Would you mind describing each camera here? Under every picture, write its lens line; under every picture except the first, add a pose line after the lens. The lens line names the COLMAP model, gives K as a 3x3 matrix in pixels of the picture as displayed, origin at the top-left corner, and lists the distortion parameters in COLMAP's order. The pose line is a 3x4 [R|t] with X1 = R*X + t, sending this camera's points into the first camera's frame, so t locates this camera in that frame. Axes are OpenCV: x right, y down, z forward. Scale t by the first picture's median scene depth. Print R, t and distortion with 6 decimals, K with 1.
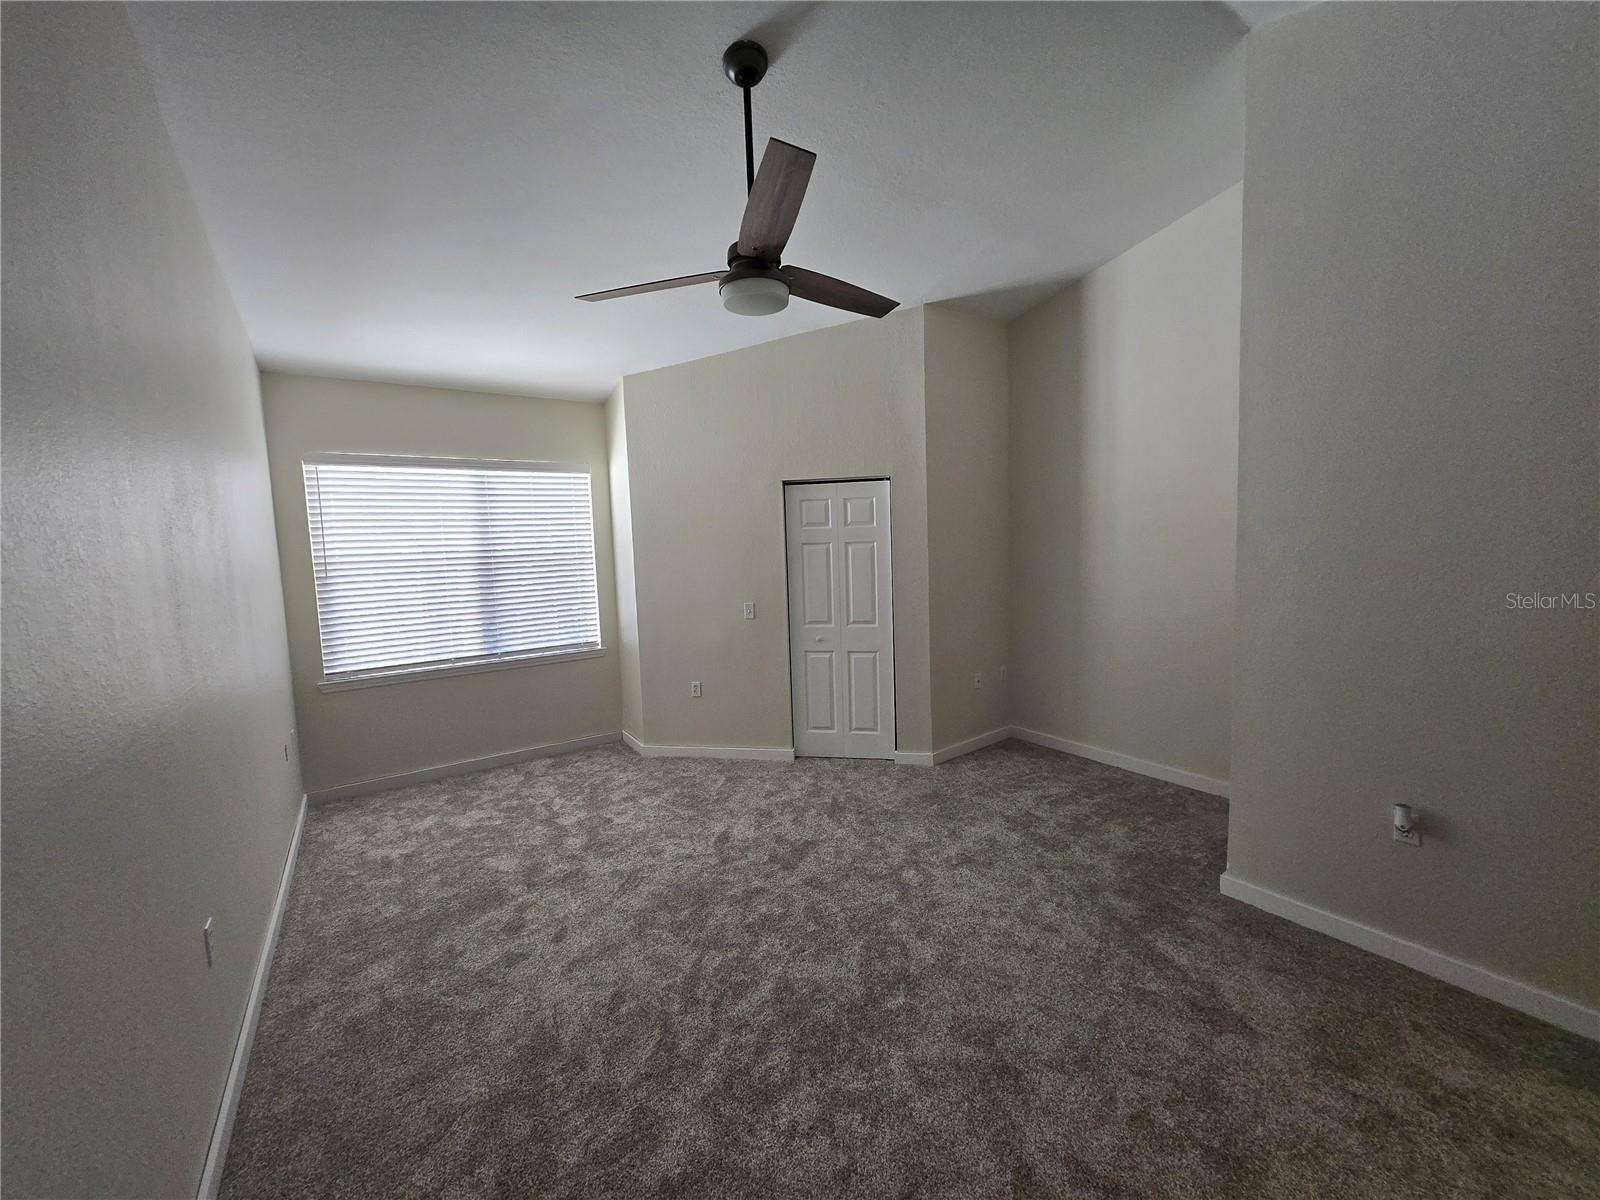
lens RADIAL K [[632.4, 0, 800.0], [0, 632.4, 600.0], [0, 0, 1]] dist [0.003152, -0.000417]
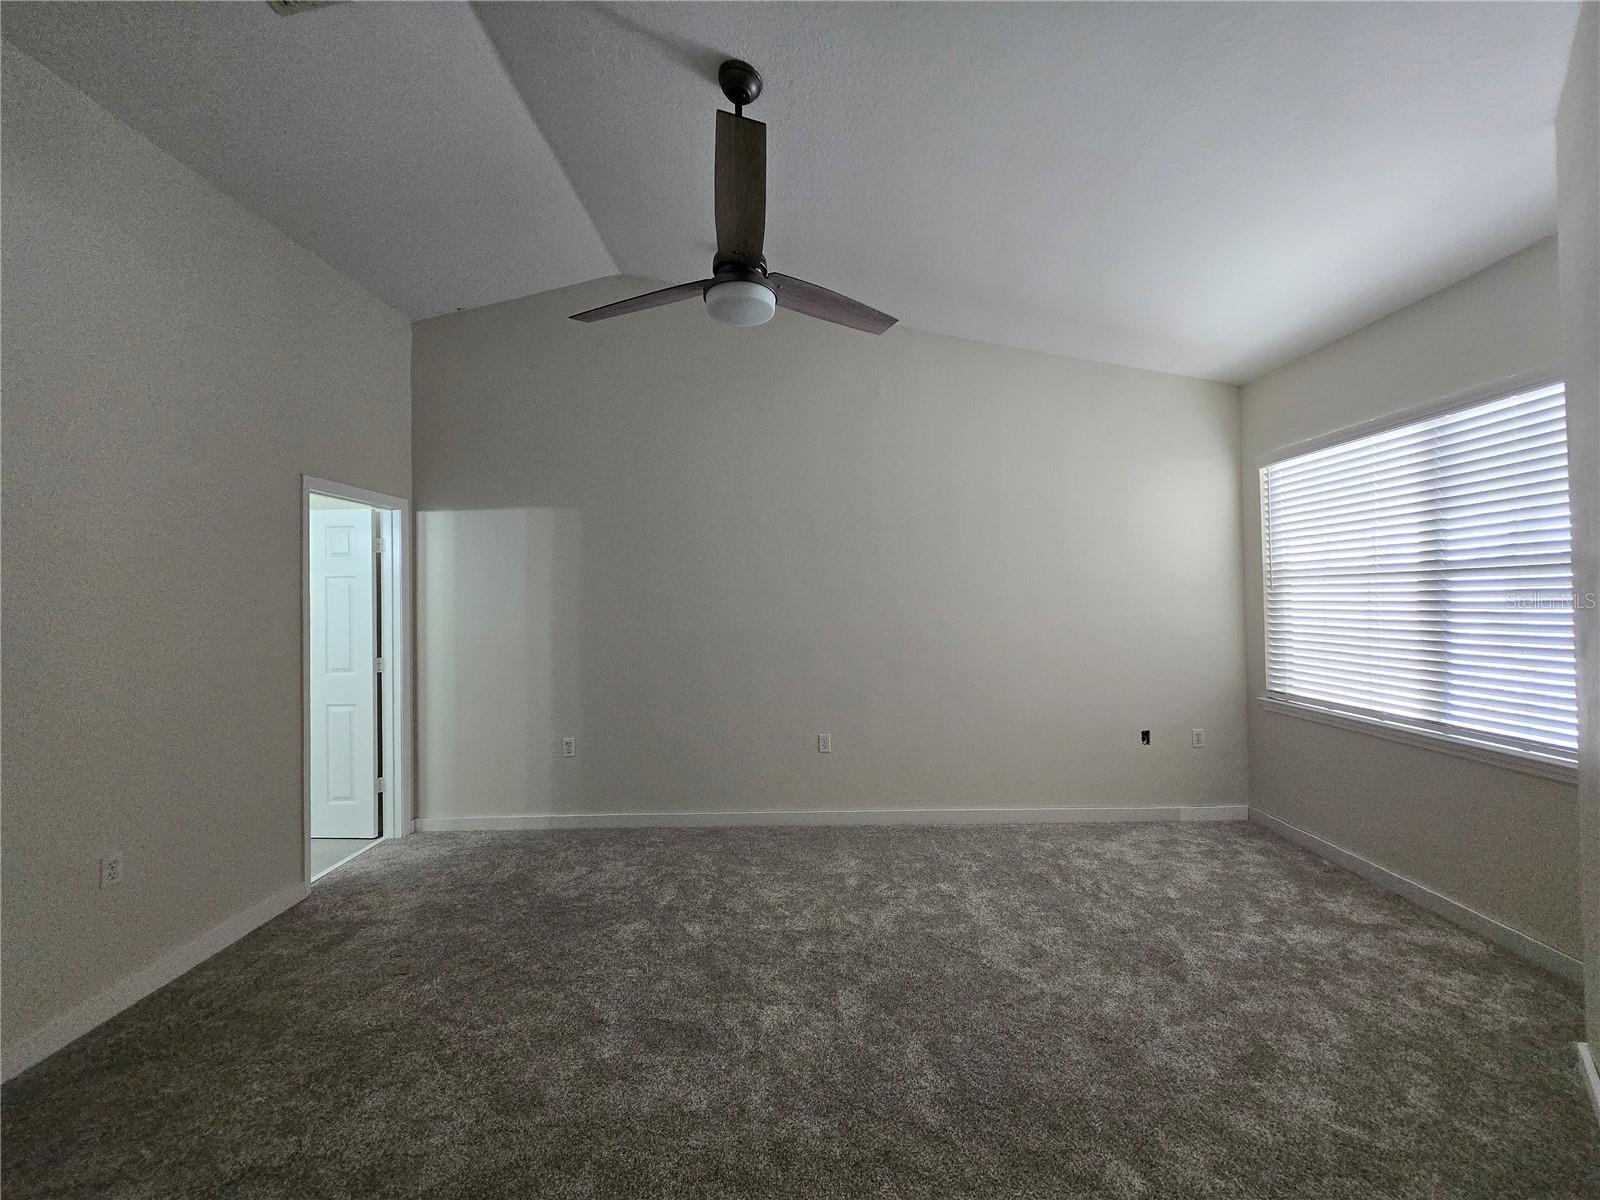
lens RADIAL K [[629.0, 0, 802.7], [0, 629.0, 592.2], [0, 0, 1]] dist [0.001677, 0.000771]
pose [[-0.562382, 0.028403, -0.826389, 0.394154], [-0.049703, 0.996442, 0.068073, -0.055225], [0.825382, 0.079357, -0.558969, 0.943767]]
